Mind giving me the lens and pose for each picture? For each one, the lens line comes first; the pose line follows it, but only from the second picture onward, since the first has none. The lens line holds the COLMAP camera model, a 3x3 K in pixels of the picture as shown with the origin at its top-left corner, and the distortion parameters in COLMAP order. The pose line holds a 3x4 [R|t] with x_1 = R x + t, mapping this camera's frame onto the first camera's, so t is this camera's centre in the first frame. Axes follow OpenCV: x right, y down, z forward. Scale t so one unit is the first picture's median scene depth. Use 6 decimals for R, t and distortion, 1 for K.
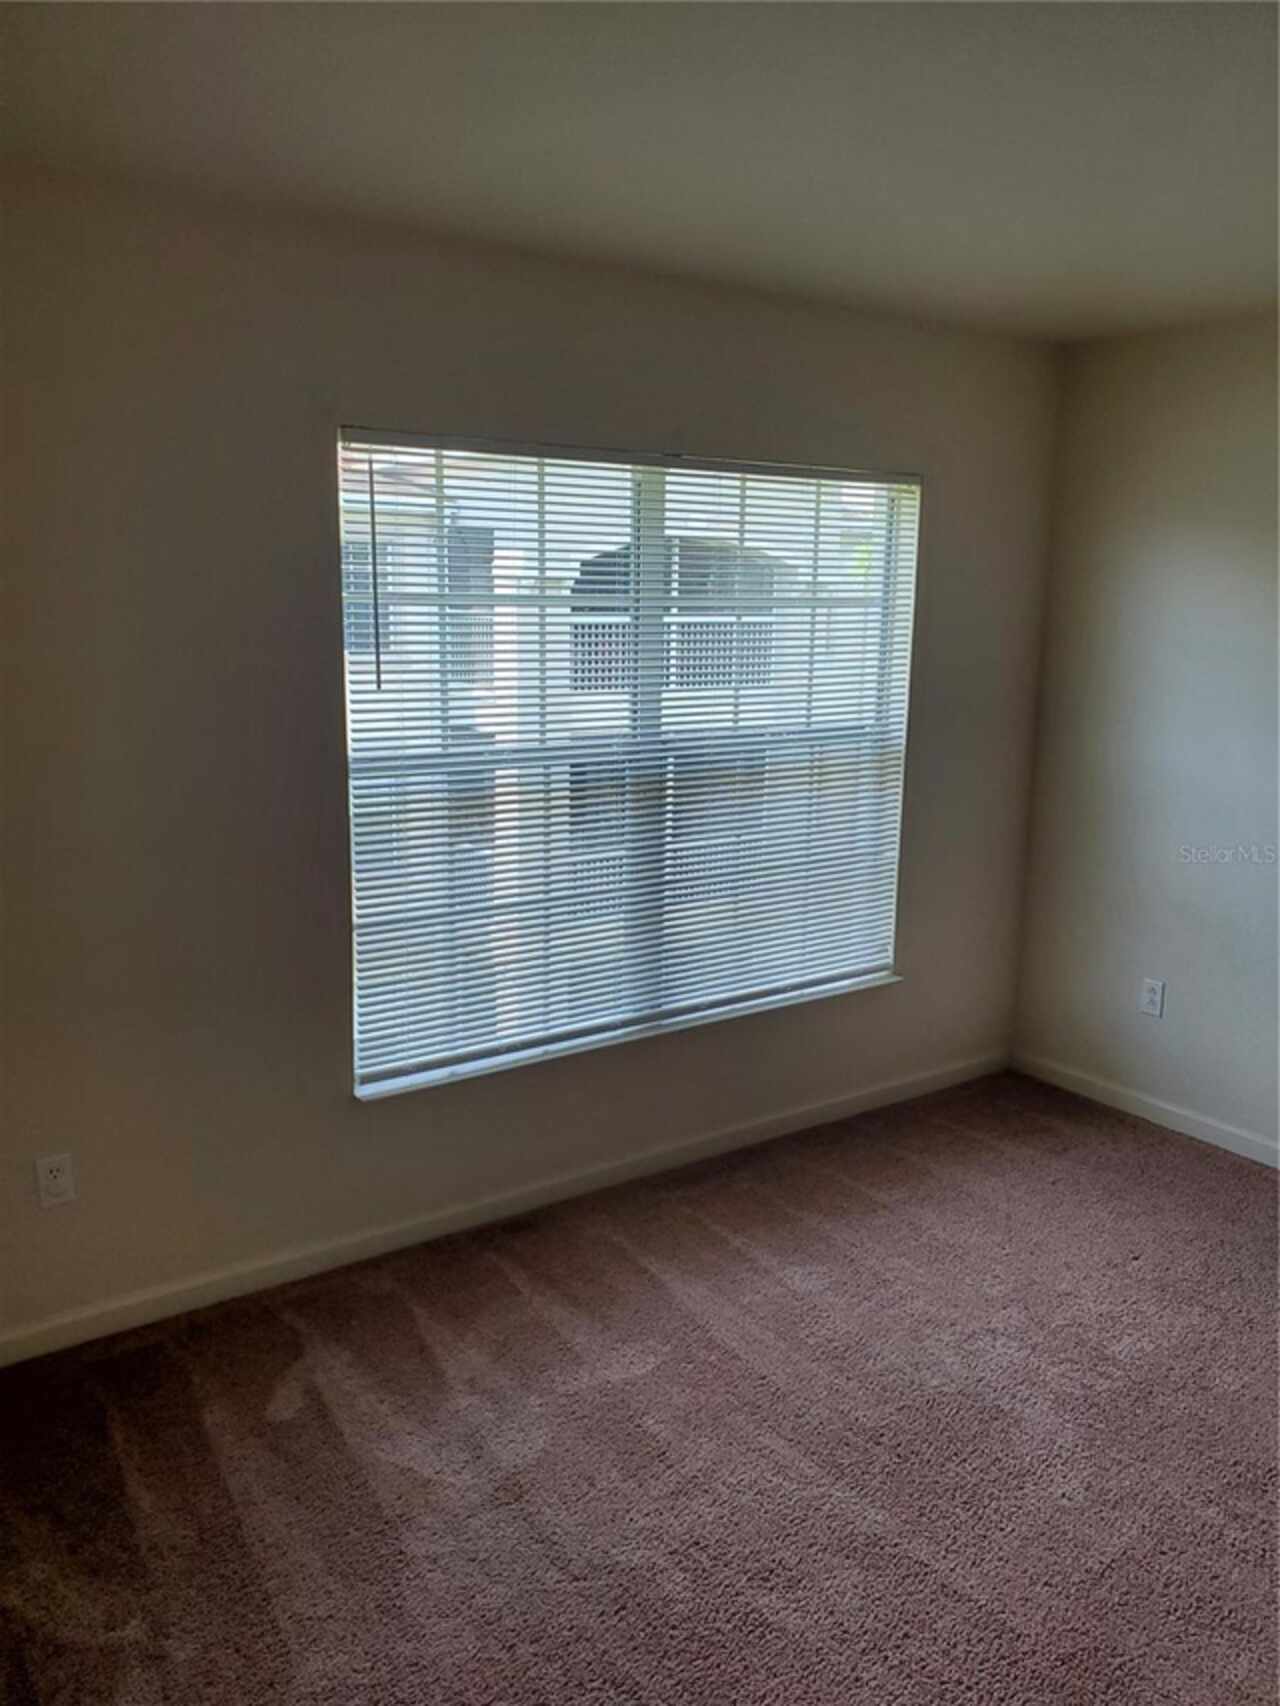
lens RADIAL K [[1314.6, 0, 641.0], [0, 1314.6, 880.5], [0, 0, 1]] dist [-0.007611, 0.002014]
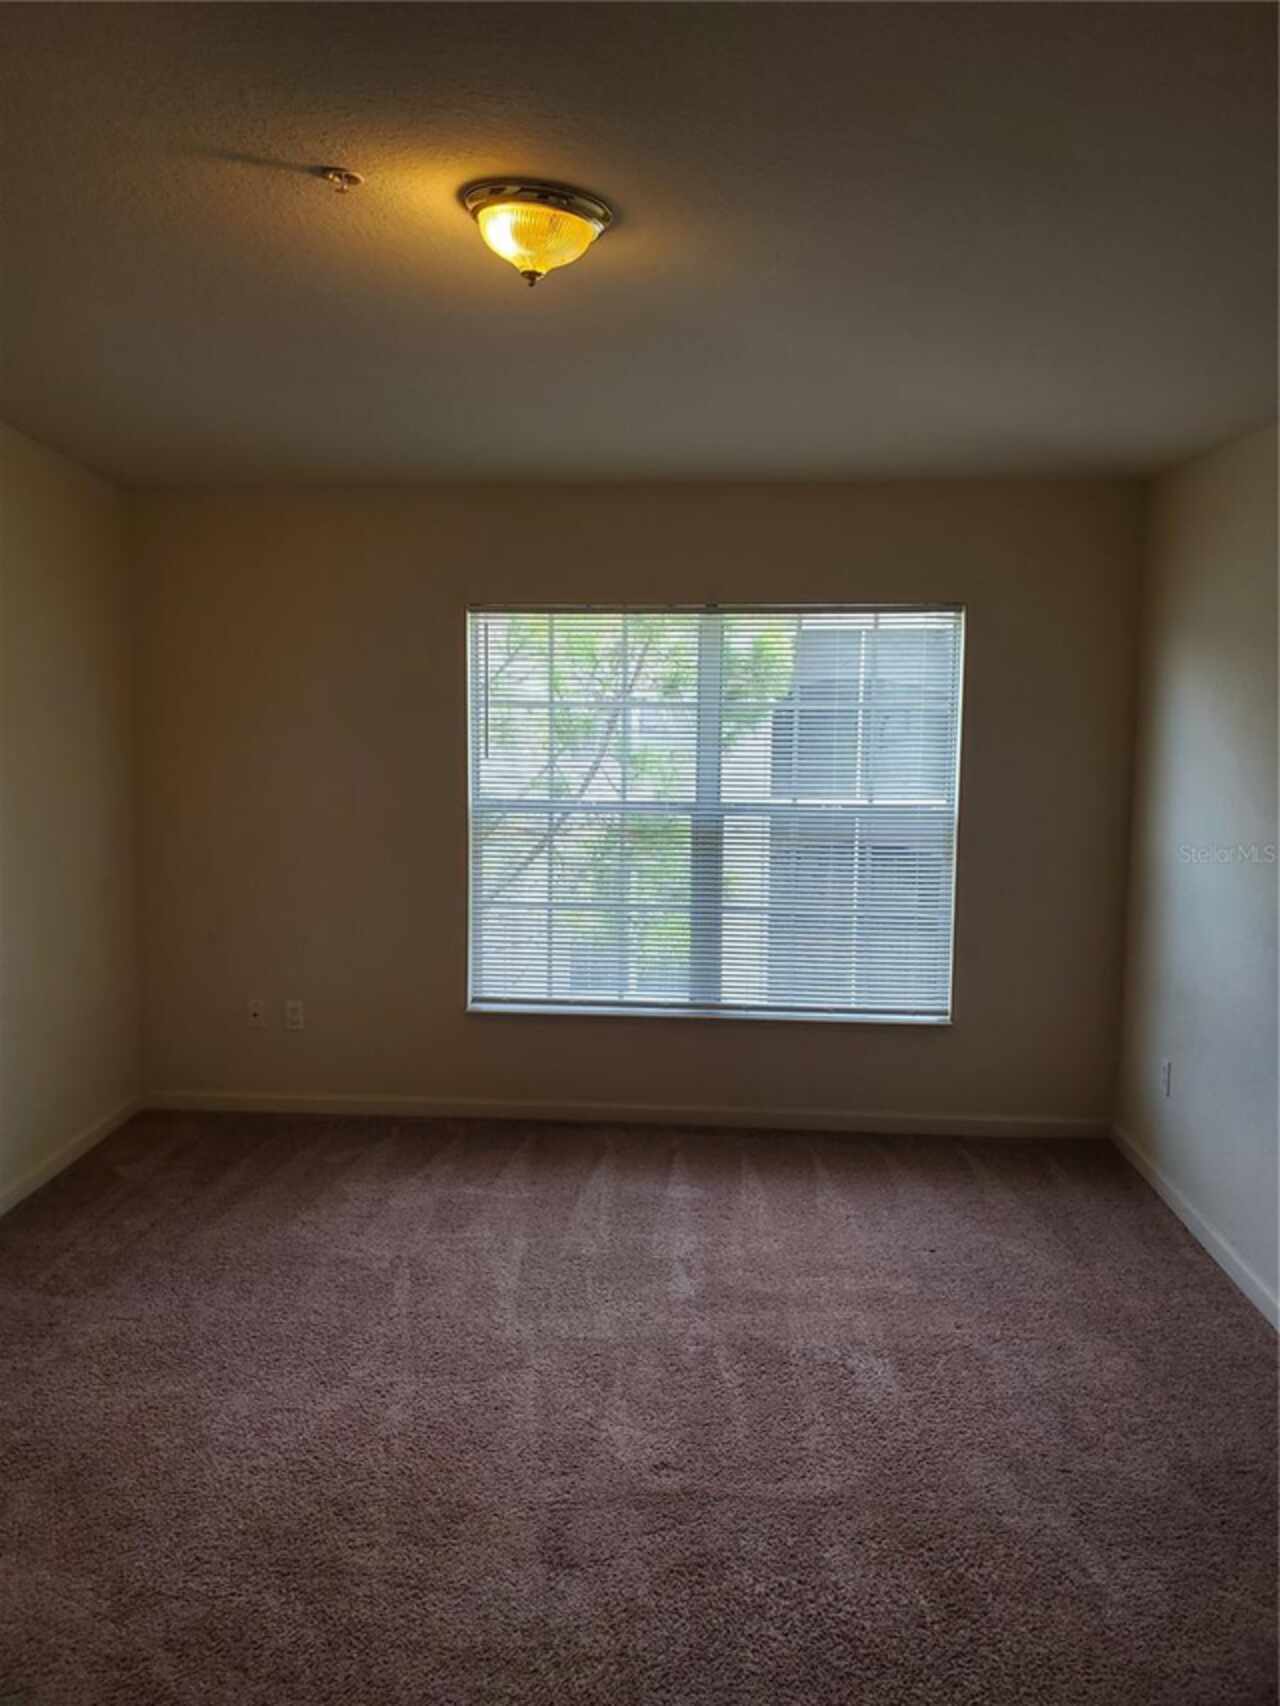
lens RADIAL K [[1322.1, 0, 631.8], [0, 1322.1, 844.4], [0, 0, 1]] dist [0.035597, -0.056861]
pose [[0.769556, 0.065603, -0.635201, 0.914909], [-0.133403, 0.989277, -0.059449, 0.033177], [0.624489, 0.130487, 0.770056, -0.138977]]
